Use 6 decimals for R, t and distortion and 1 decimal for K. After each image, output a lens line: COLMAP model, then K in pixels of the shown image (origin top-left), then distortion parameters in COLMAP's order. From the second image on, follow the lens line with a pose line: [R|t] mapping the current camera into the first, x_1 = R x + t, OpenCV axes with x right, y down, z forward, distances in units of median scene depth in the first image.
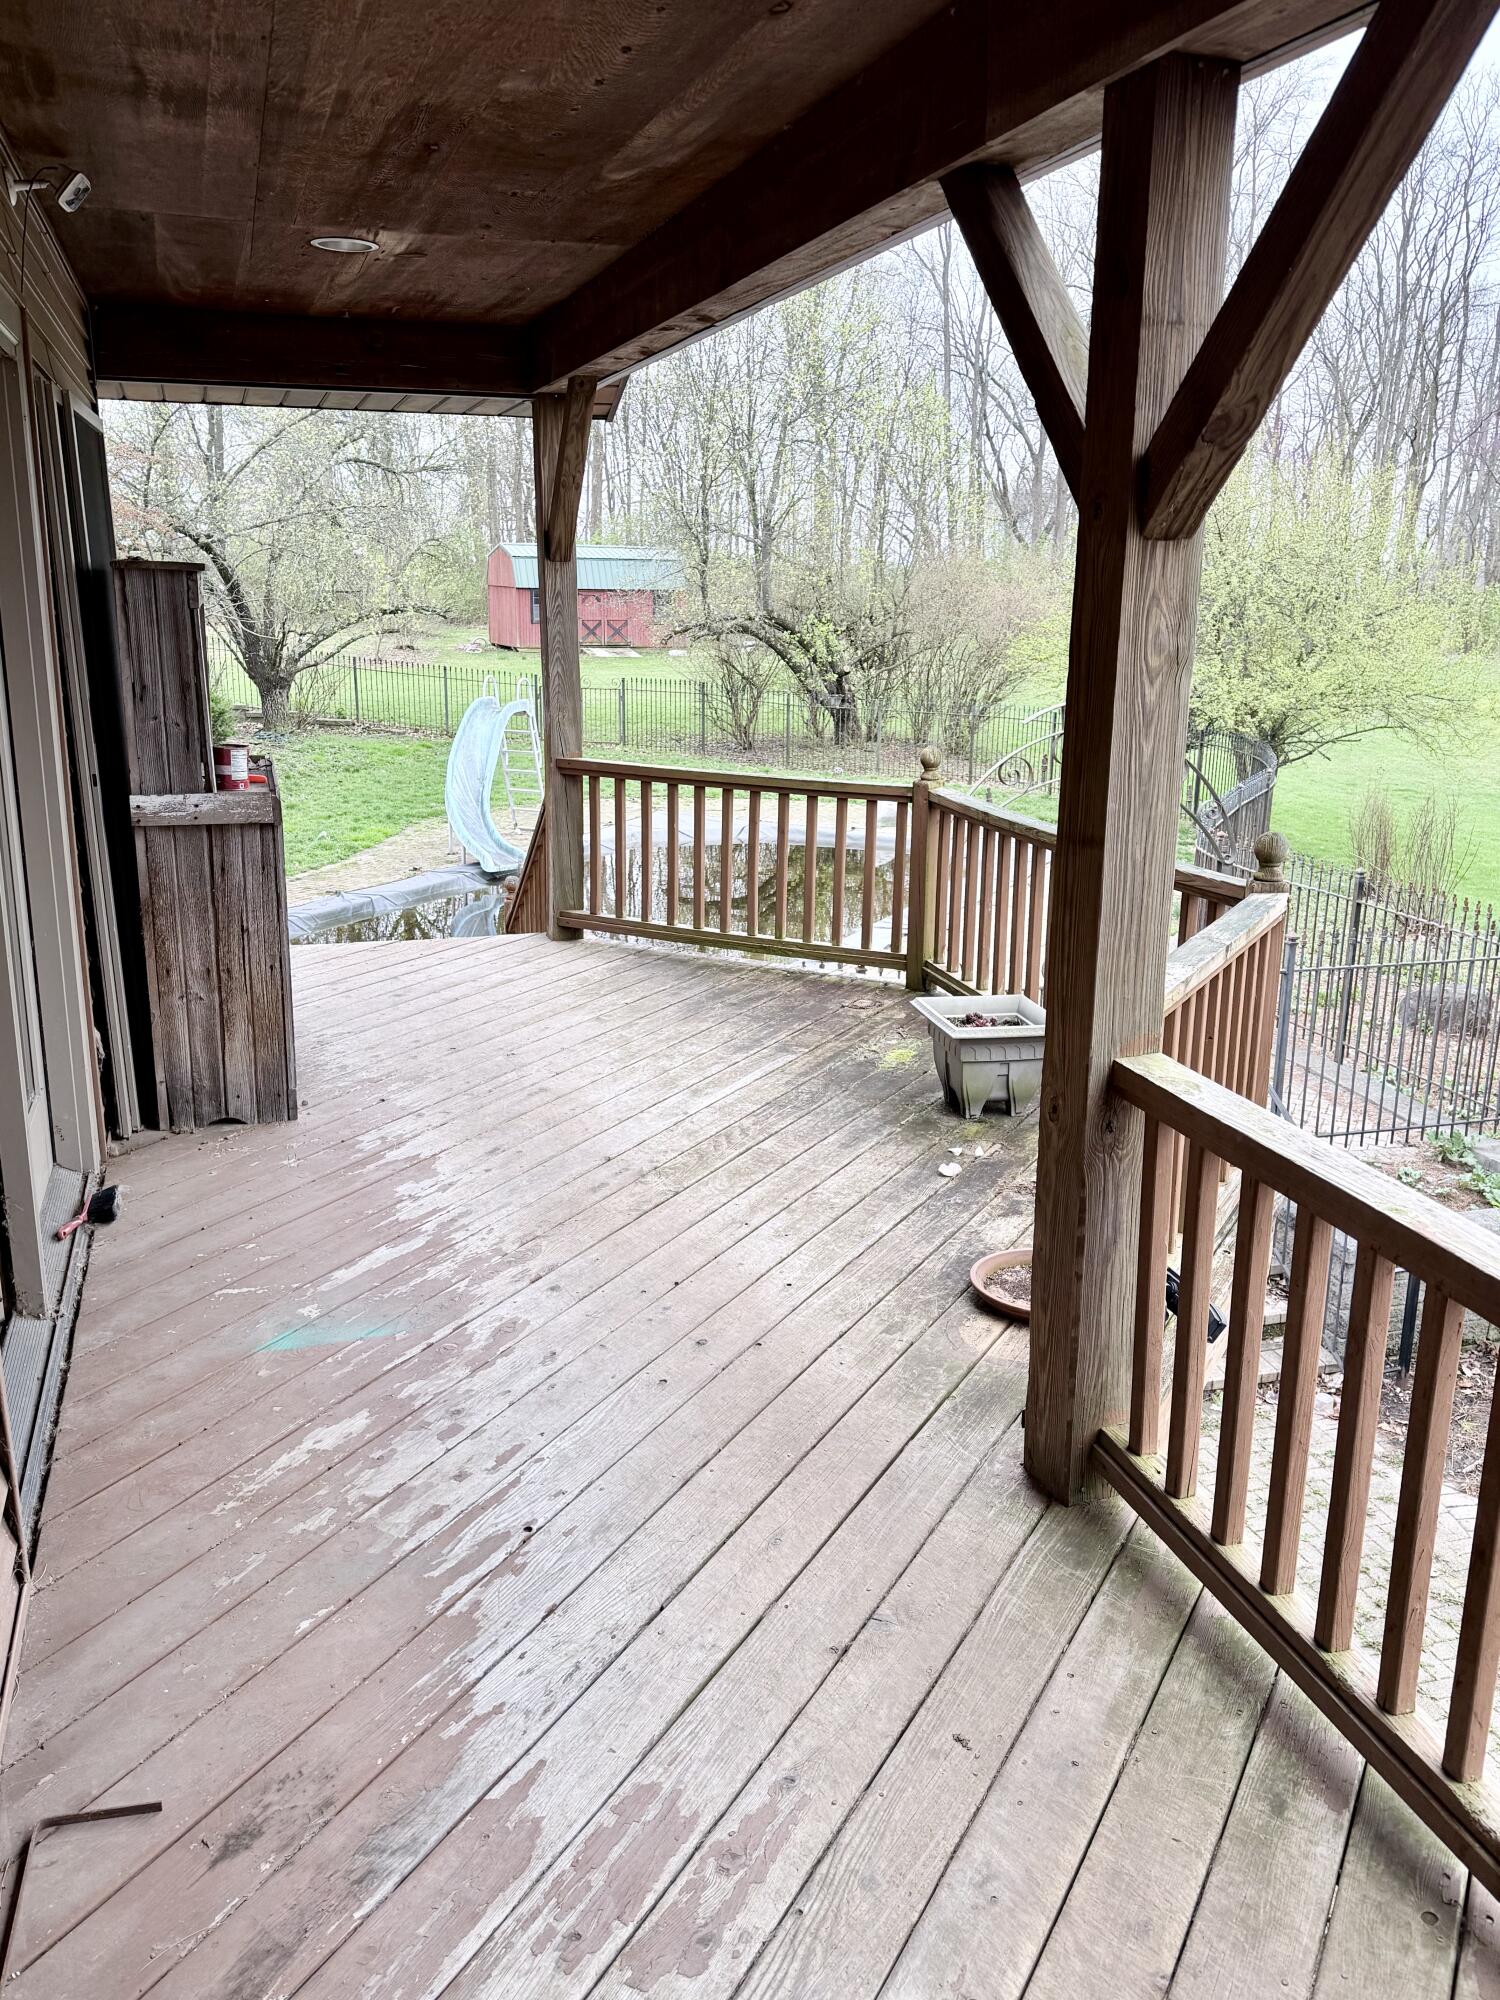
lens RADIAL K [[1564.1, 0, 750.0], [0, 1564.1, 1000.0], [0, 0, 1]] dist [0.215684, -0.451651]
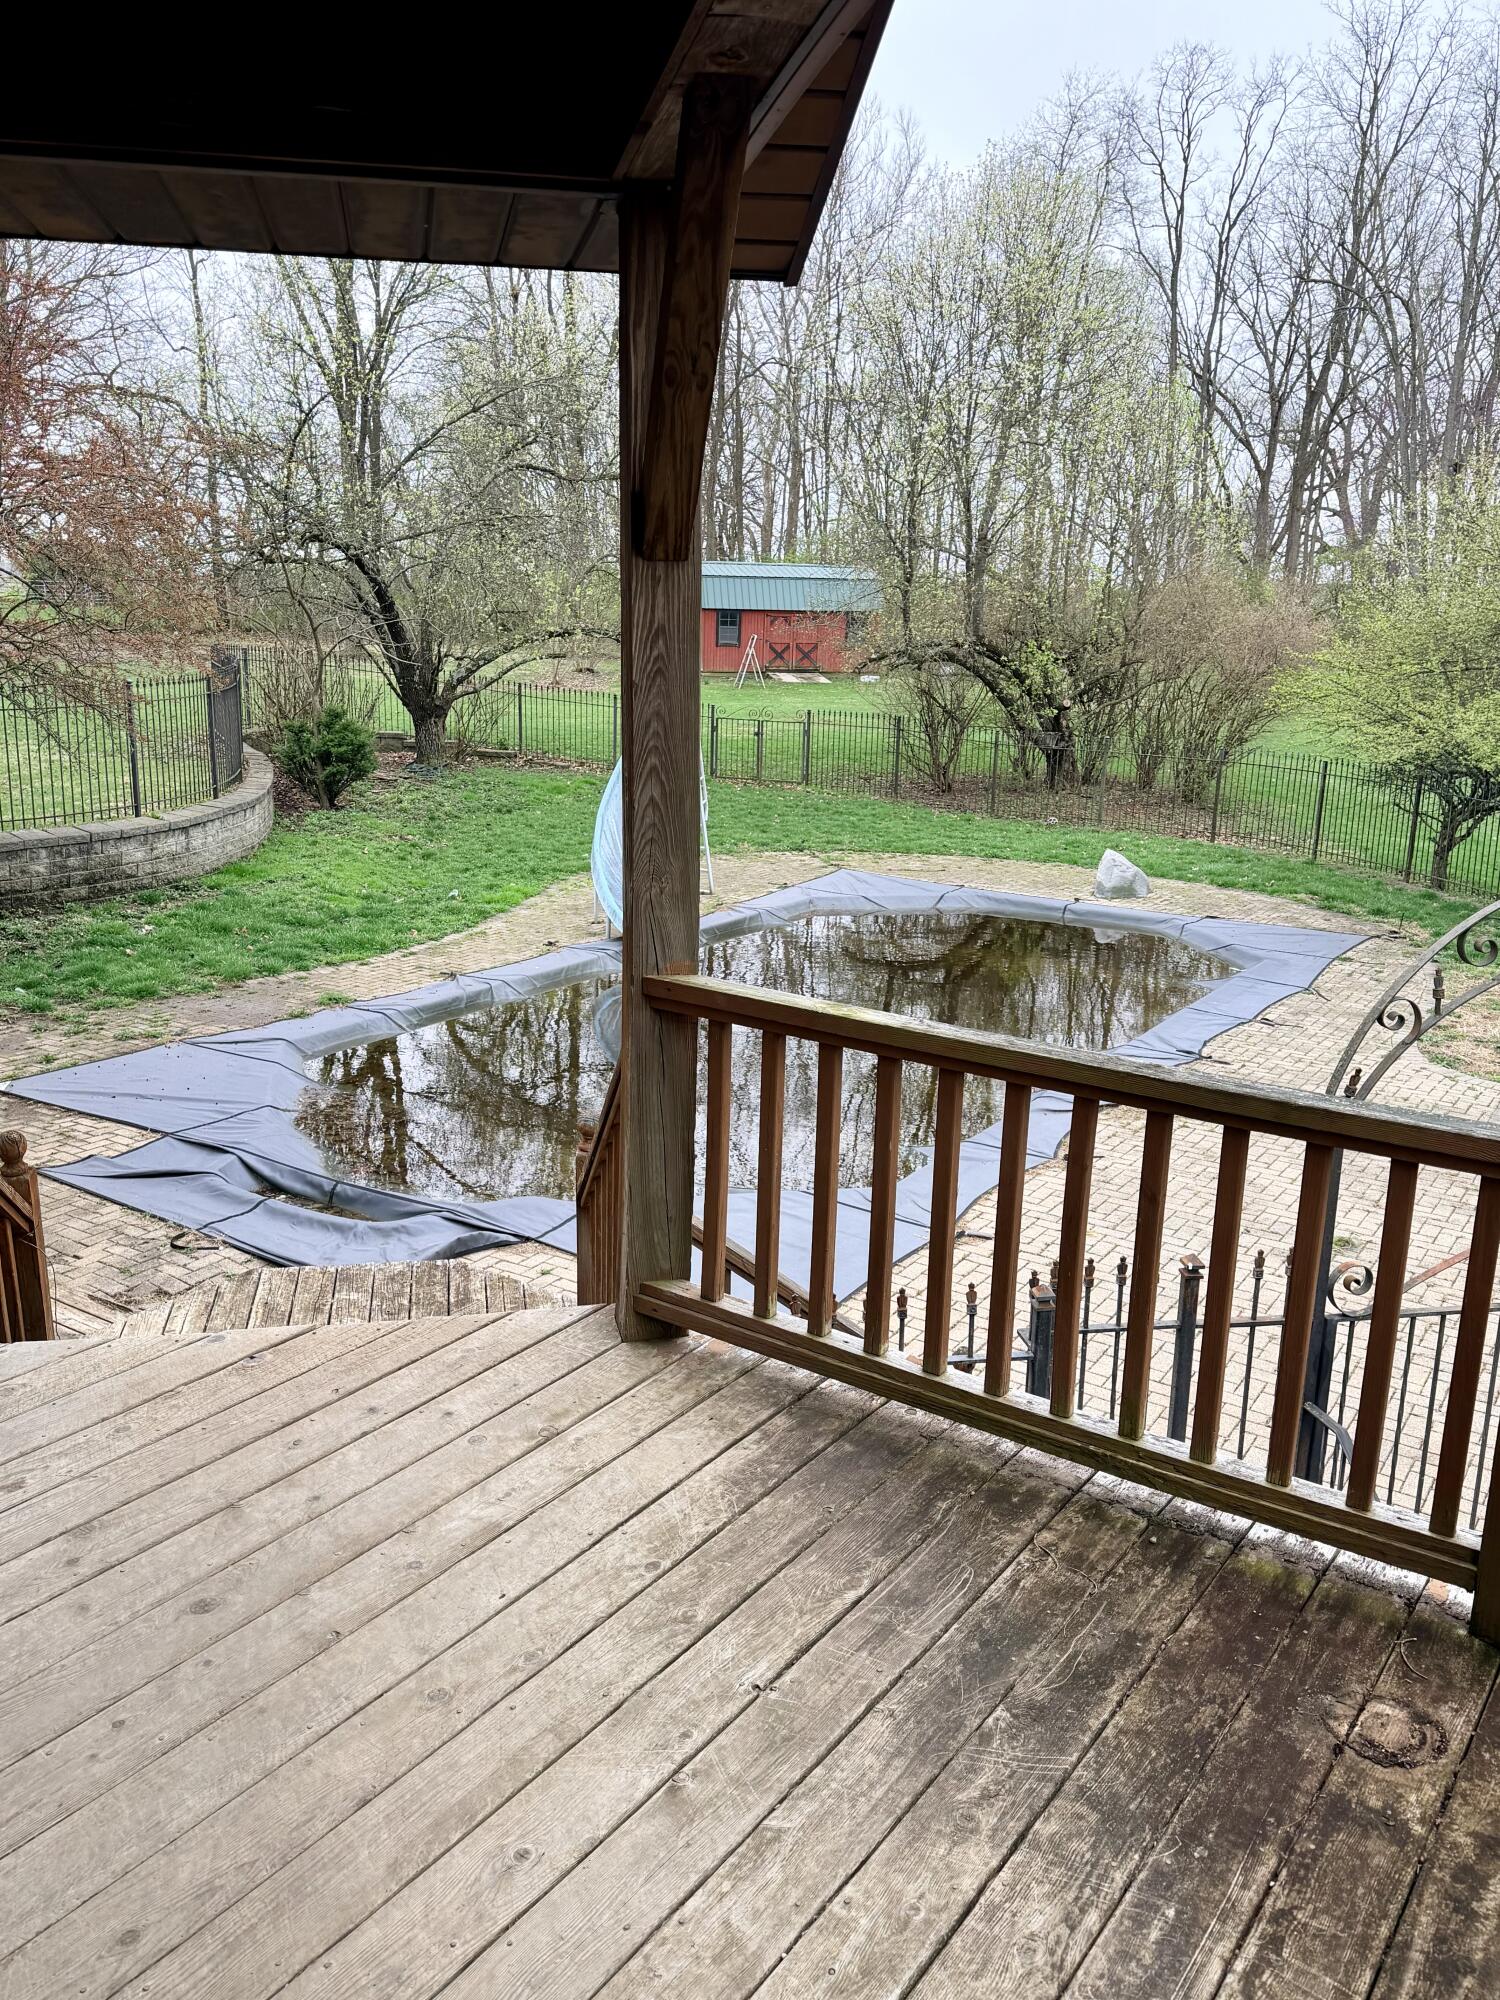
lens RADIAL K [[1564.1, 0, 750.0], [0, 1564.1, 1000.0], [0, 0, 1]] dist [0.215684, -0.451651]
pose [[0.993013, 0.039806, -0.111091, -0.008524], [-0.041114, 0.999109, -0.009503, -0.031771], [0.110614, 0.014004, 0.993765, 0.118936]]
